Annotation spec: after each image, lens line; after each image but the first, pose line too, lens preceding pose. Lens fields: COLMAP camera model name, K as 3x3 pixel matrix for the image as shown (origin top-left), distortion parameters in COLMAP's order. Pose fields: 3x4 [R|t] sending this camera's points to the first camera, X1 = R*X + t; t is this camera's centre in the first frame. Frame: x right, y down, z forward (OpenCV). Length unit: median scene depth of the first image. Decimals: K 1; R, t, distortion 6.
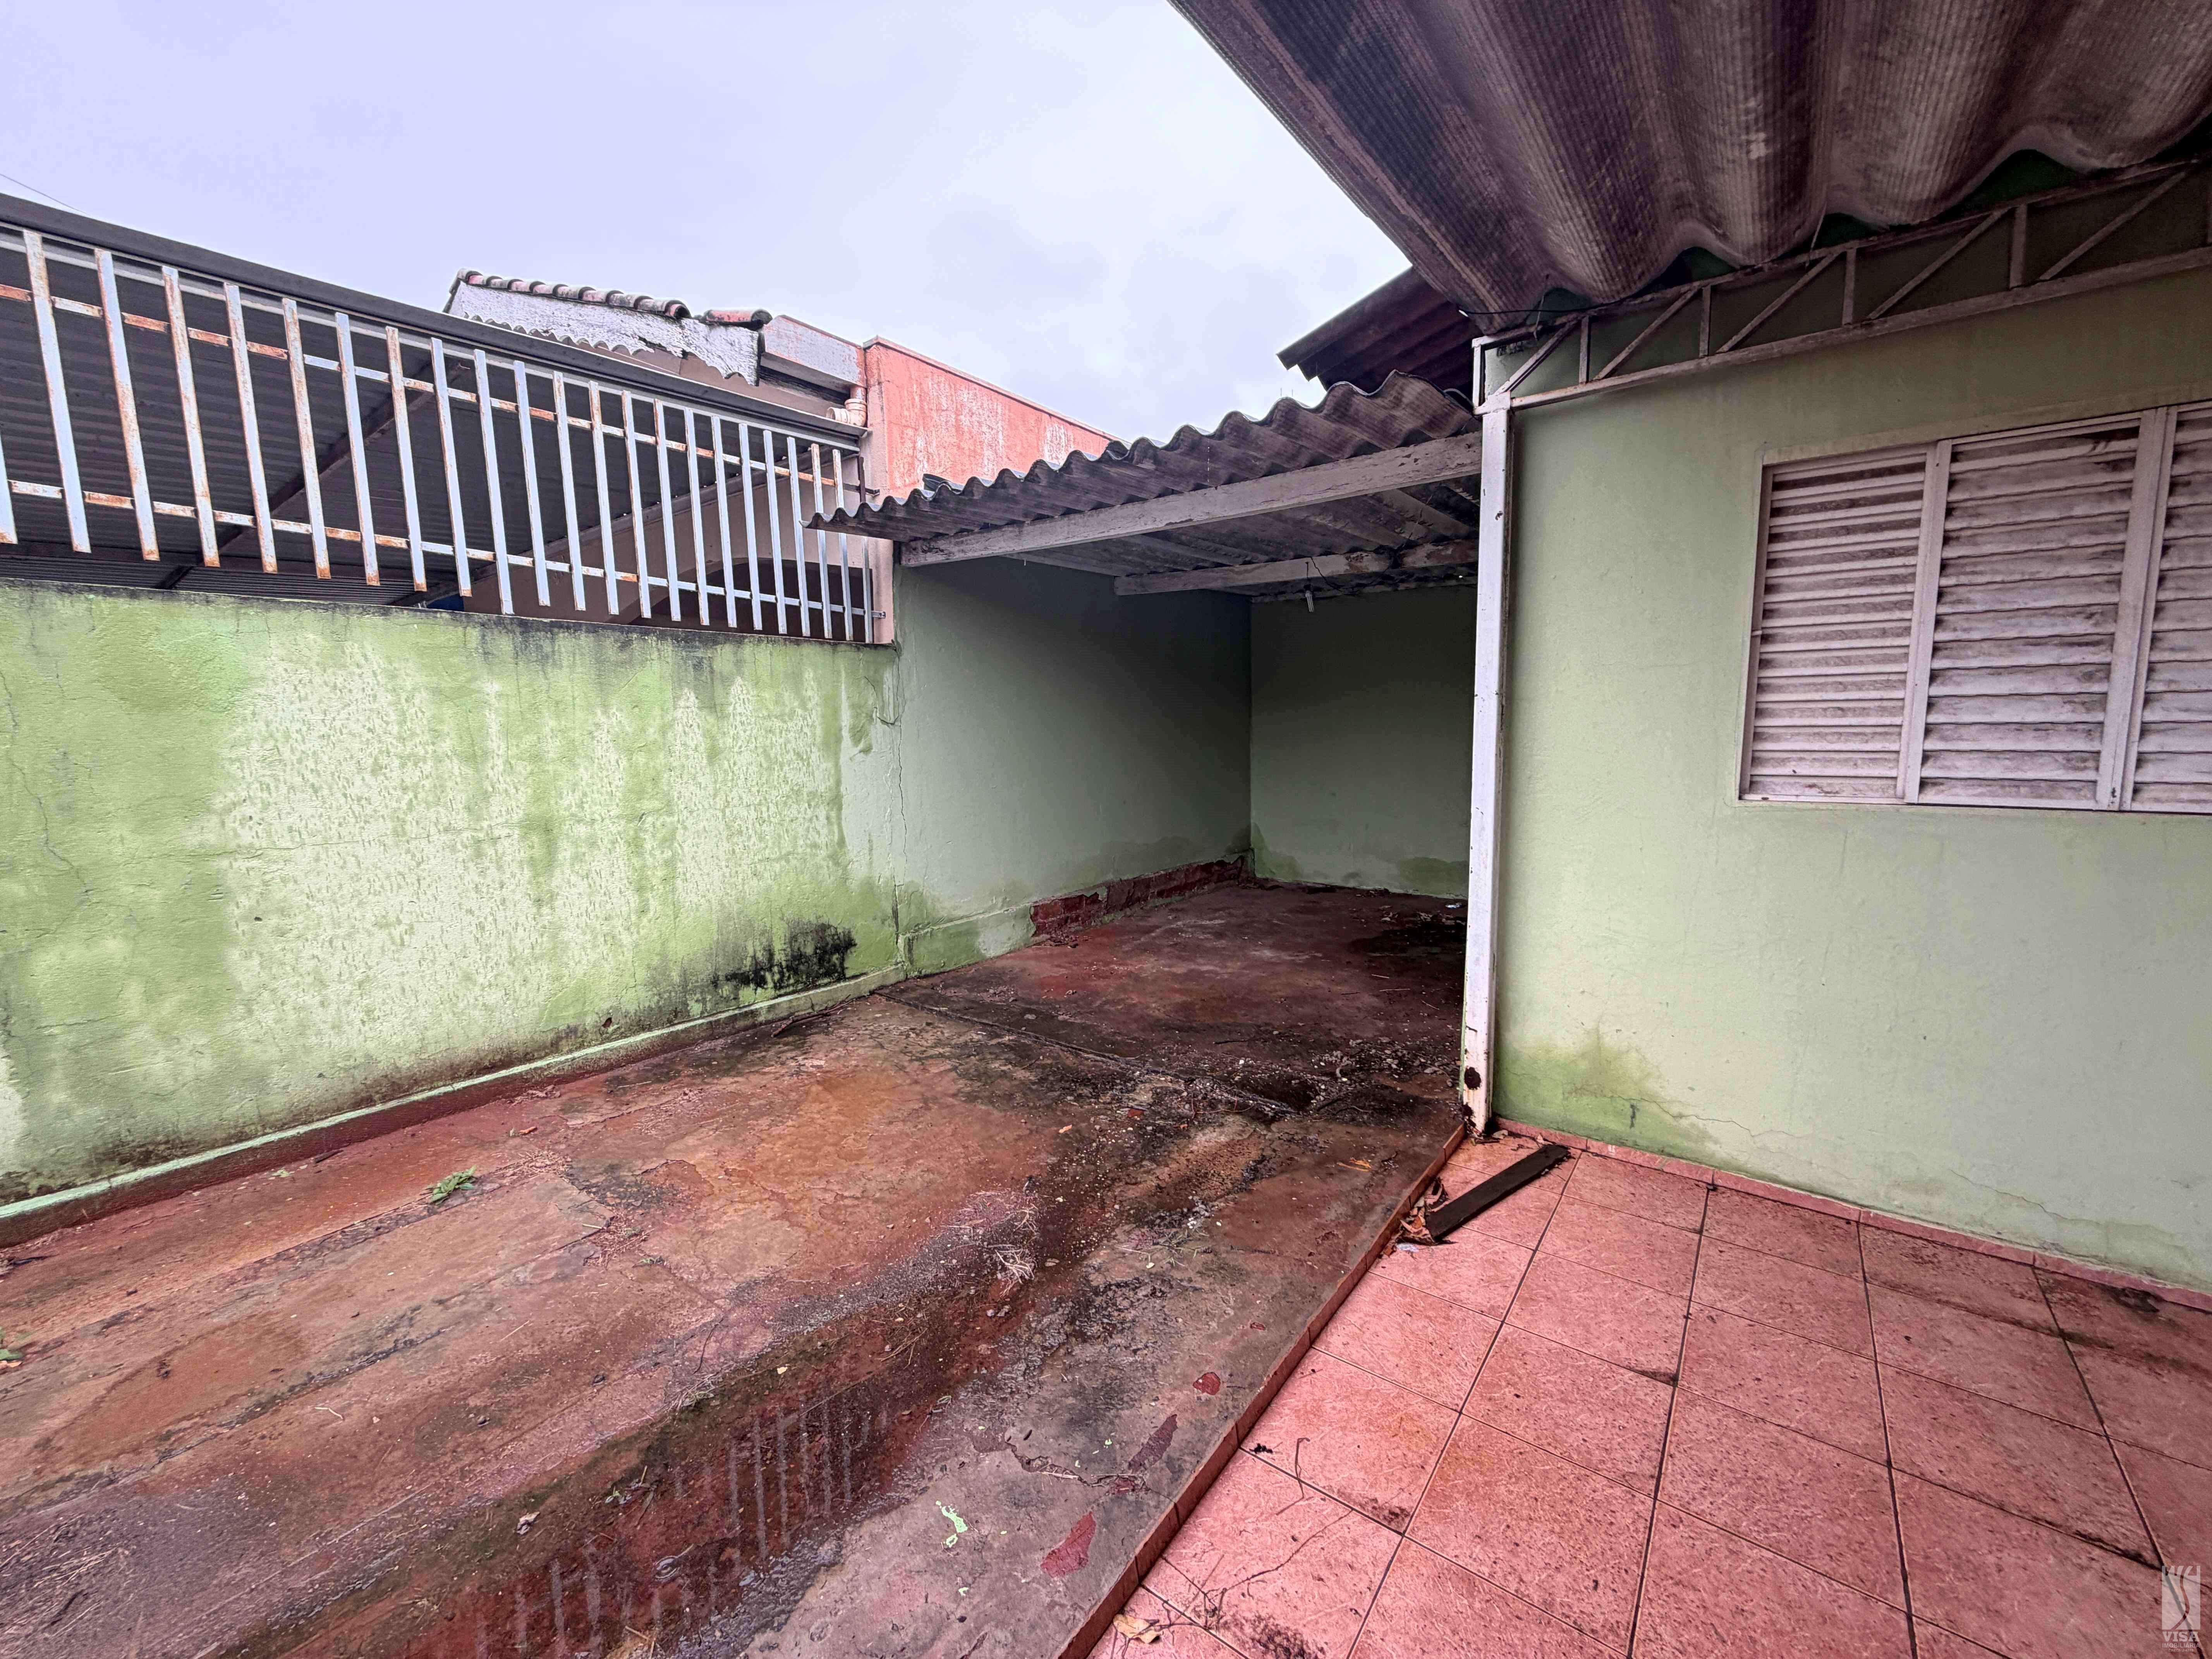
lens RADIAL K [[881.6, 0, 1106.0], [0, 881.6, 827.2], [0, 0, 1]] dist [-0.001280, -0.000021]
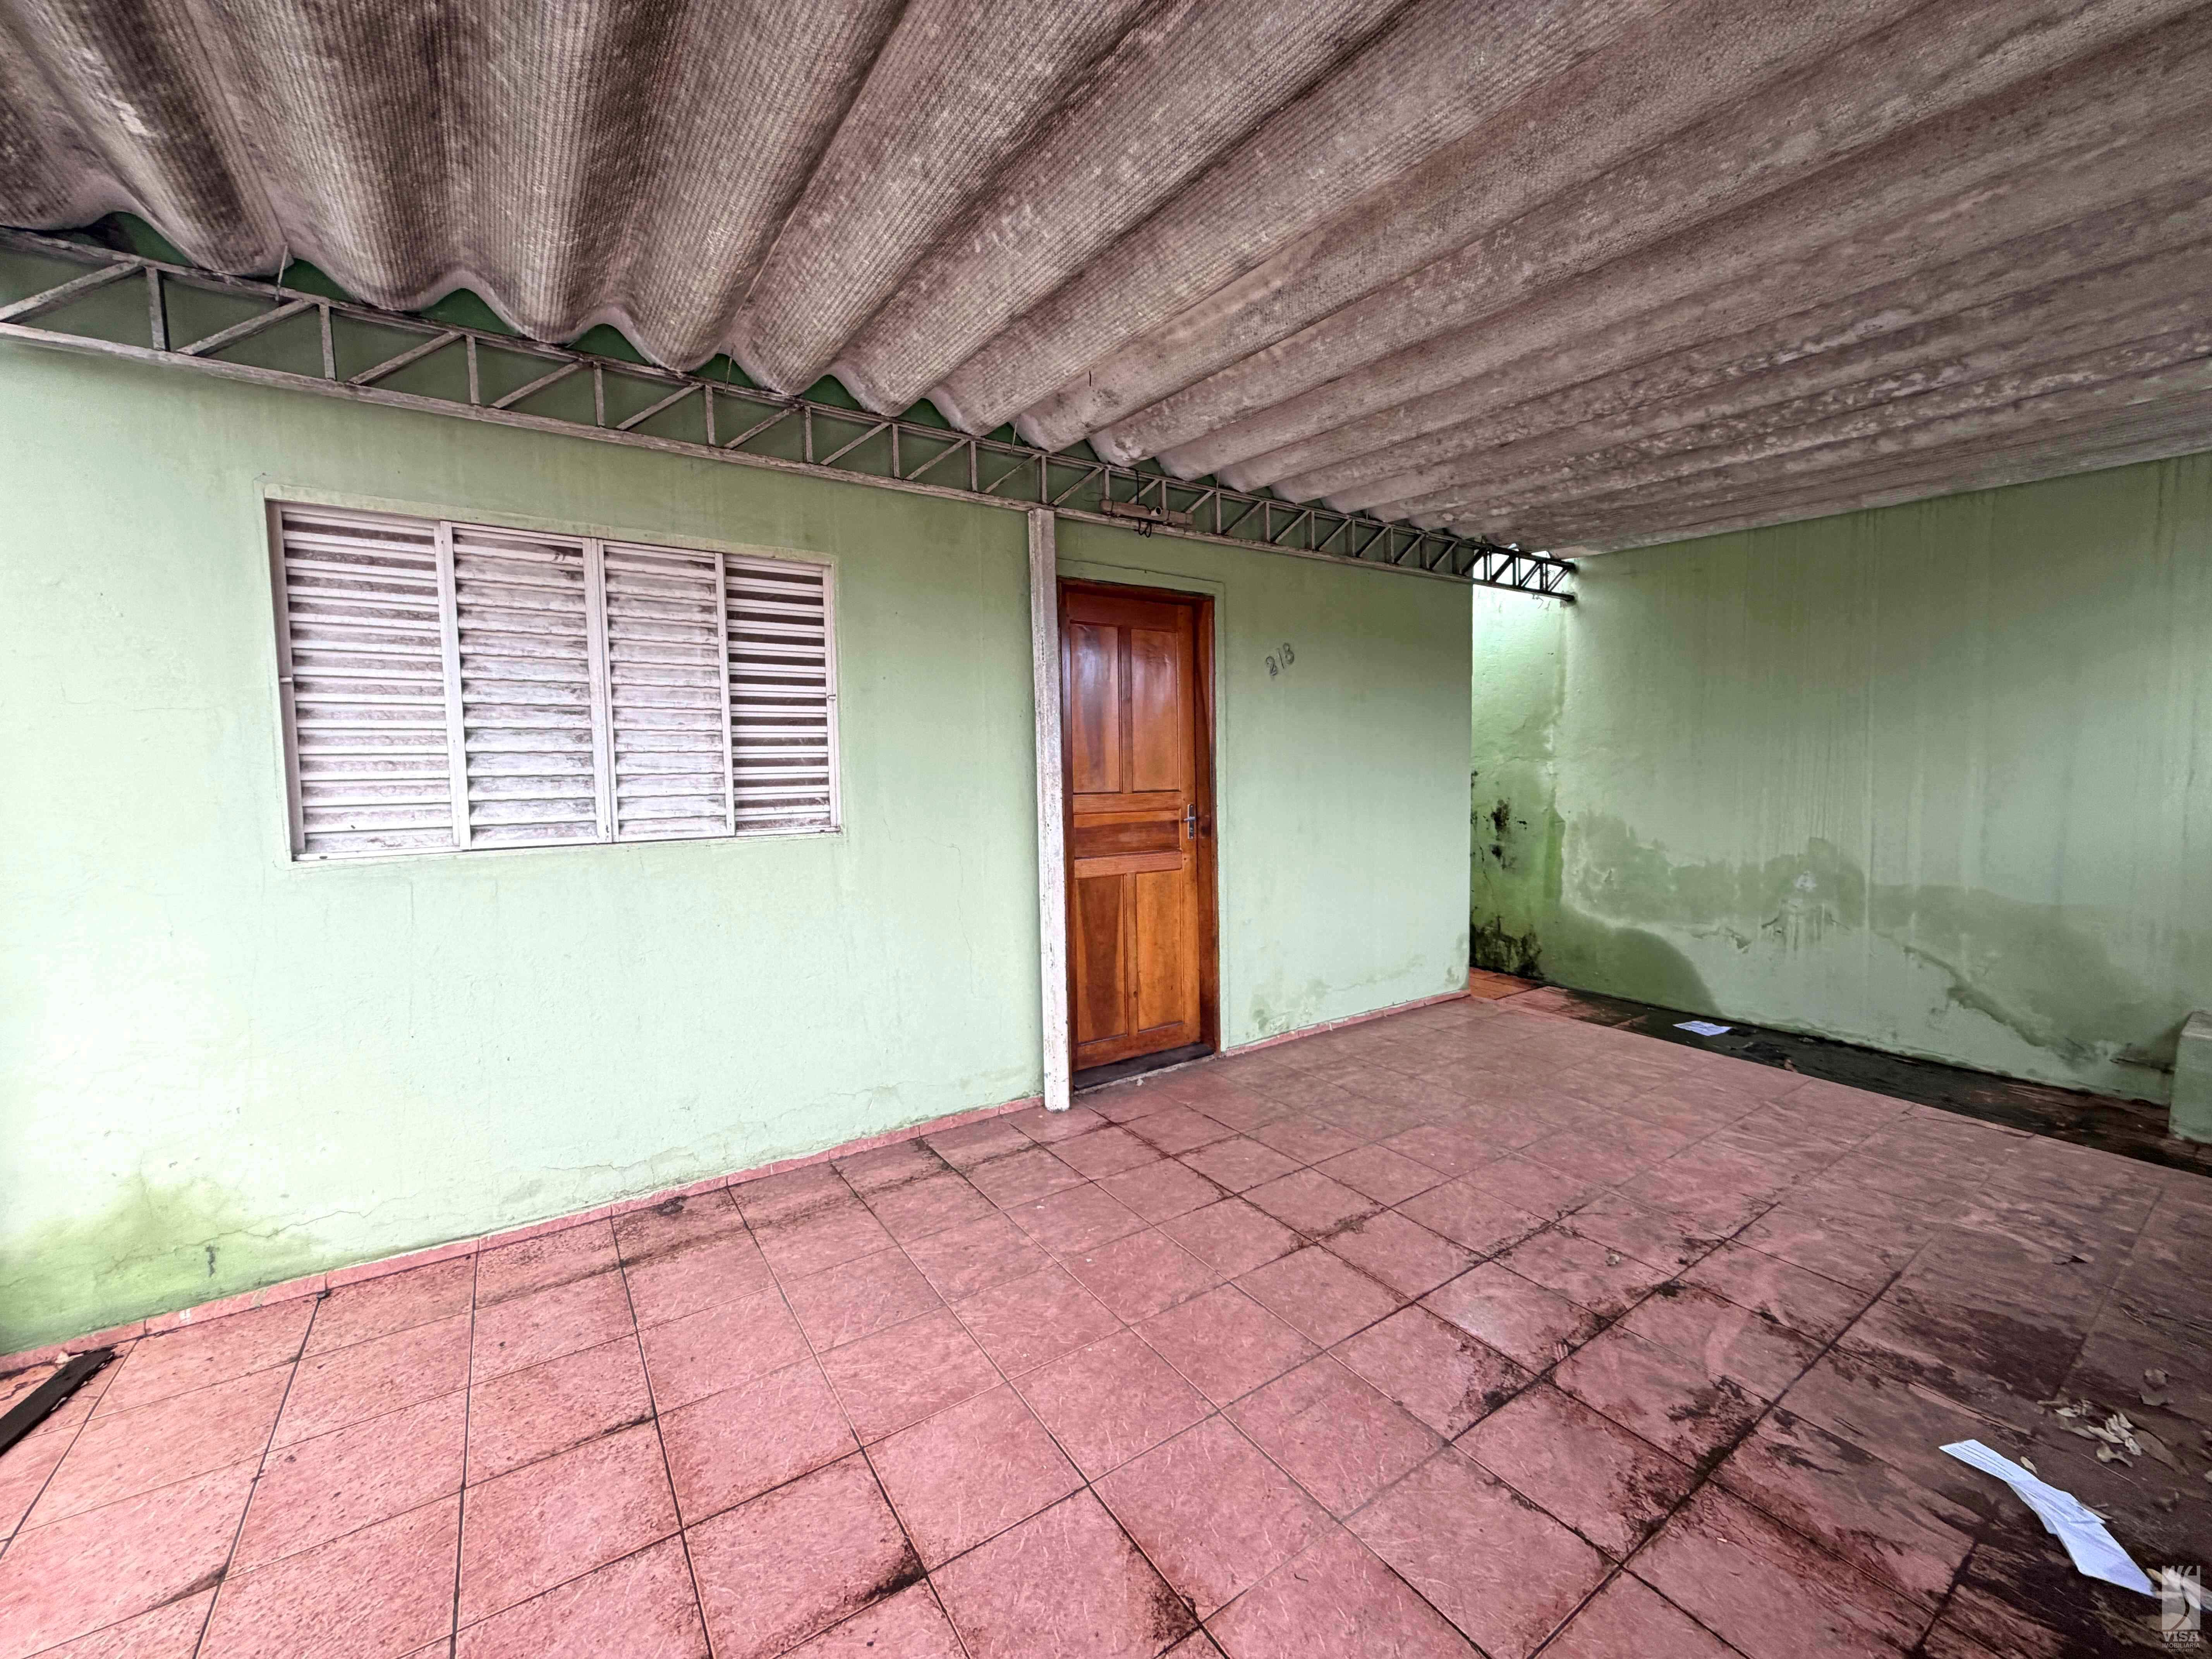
lens RADIAL K [[881.6, 0, 1106.7], [0, 881.6, 826.6], [0, 0, 1]] dist [-0.001280, -0.000021]
pose [[0.306895, -0.062559, 0.949685, 0.132270], [0.115999, 0.992857, 0.027918, 0.005767], [-0.944648, 0.101595, 0.311959, -0.087498]]
